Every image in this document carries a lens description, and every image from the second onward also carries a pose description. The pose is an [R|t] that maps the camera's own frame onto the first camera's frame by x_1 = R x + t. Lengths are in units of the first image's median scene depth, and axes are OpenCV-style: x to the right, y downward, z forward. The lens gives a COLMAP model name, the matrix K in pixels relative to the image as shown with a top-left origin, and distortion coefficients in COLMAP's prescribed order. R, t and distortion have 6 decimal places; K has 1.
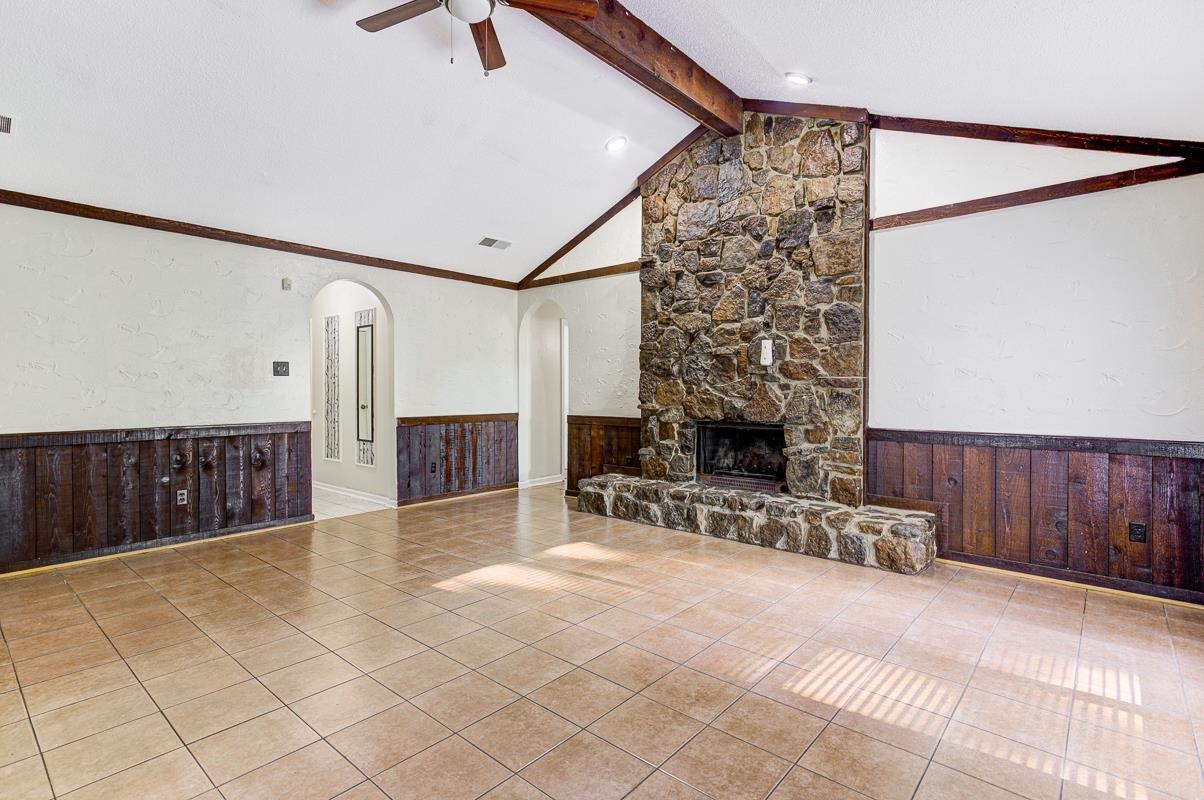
lens RADIAL K [[579.9, 0, 594.4], [0, 579.9, 394.5], [0, 0, 1]] dist [0.019670, 0.000166]
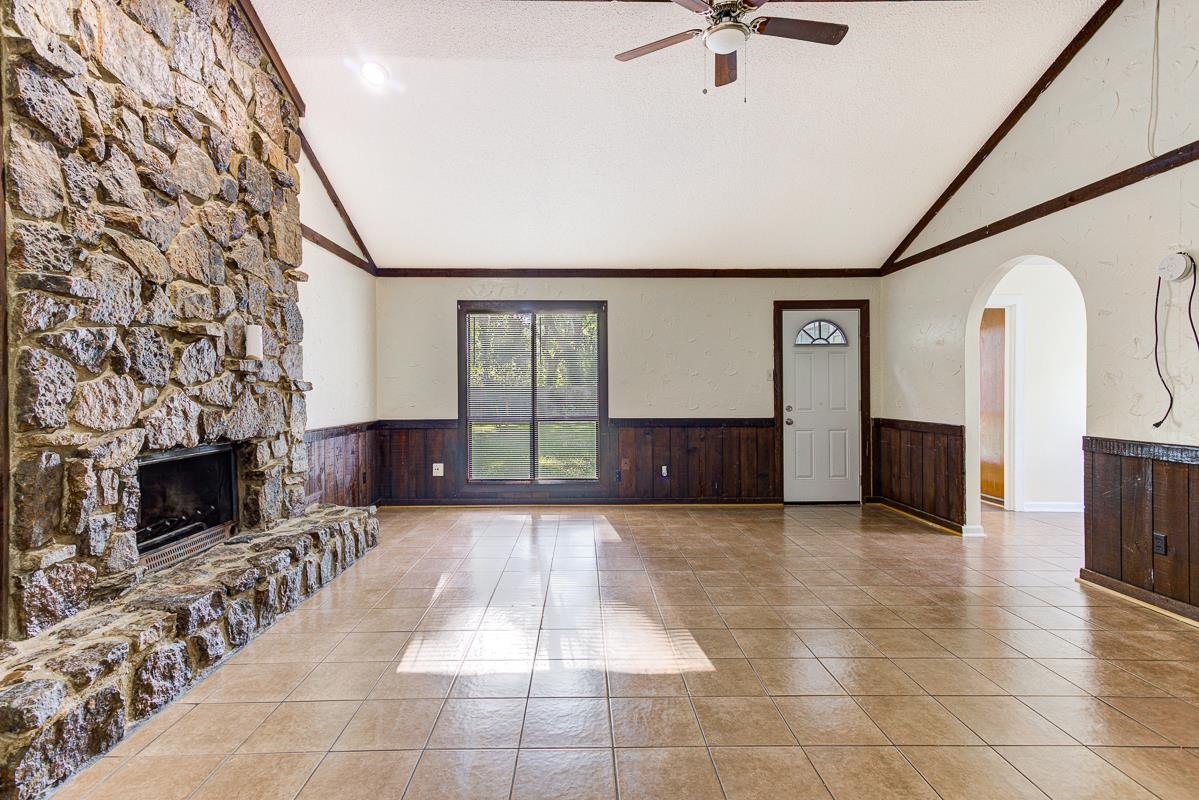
lens RADIAL K [[577.5, 0, 592.0], [0, 577.5, 394.5], [0, 0, 1]] dist [0.019670, 0.000166]
pose [[-0.674540, -0.007912, 0.738196, -0.494606], [0.013196, 0.999654, 0.022773, -0.016853], [-0.738120, 0.025103, -0.674202, 1.119422]]
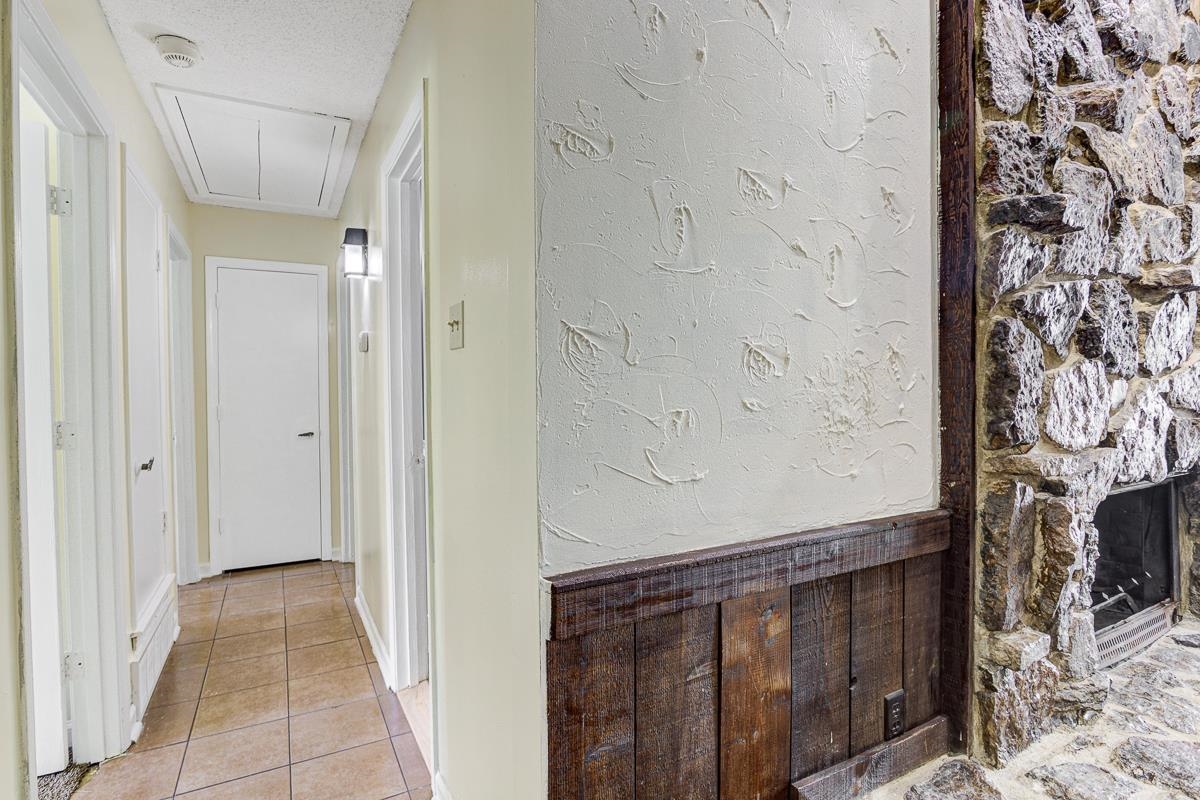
lens RADIAL K [[591.0, 0, 600.0], [0, 591.0, 400.0], [0, 0, 1]] dist [-0.000151, -0.000033]
pose [[0.335867, -0.023337, 0.941620, -0.233839], [0.025684, 0.999548, 0.015611, -0.017471], [-0.941559, 0.018942, 0.336315, 1.213251]]
